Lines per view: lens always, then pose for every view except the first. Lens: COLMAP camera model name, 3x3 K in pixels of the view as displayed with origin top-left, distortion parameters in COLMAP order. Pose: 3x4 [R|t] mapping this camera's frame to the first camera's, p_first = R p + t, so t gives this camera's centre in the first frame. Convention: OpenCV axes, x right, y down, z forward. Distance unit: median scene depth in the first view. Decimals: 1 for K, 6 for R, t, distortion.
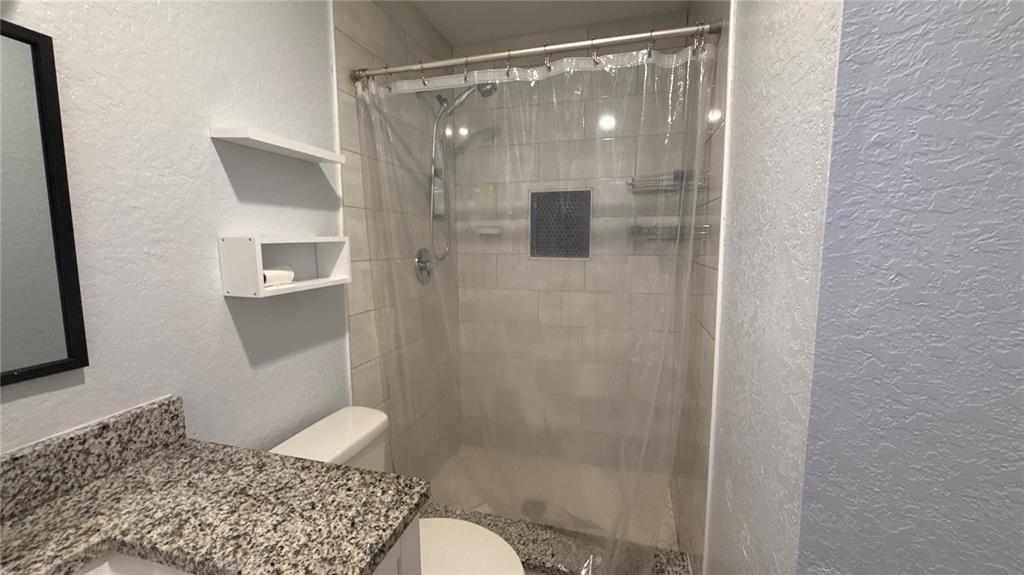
lens RADIAL K [[409.9, 0, 512.1], [0, 409.9, 287.9], [0, 0, 1]] dist [-0.000469, 0.000089]
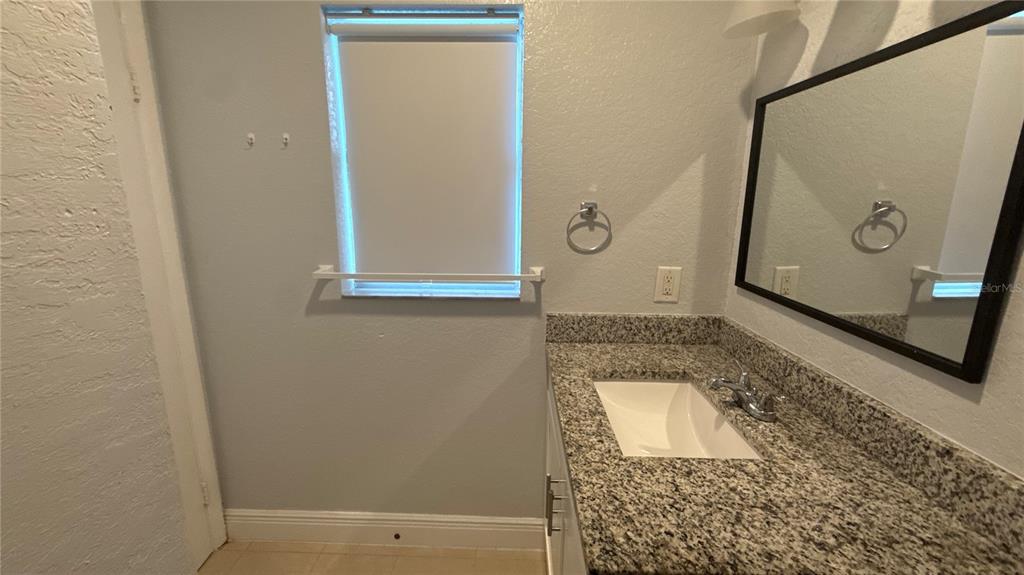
lens RADIAL K [[409.9, 0, 509.9], [0, 409.9, 286.9], [0, 0, 1]] dist [-0.000469, 0.000089]
pose [[-0.966478, 0.050262, -0.251781, 0.104974], [-0.035642, 0.944891, 0.325439, -0.245599], [0.254263, 0.323503, -0.911425, 1.476978]]
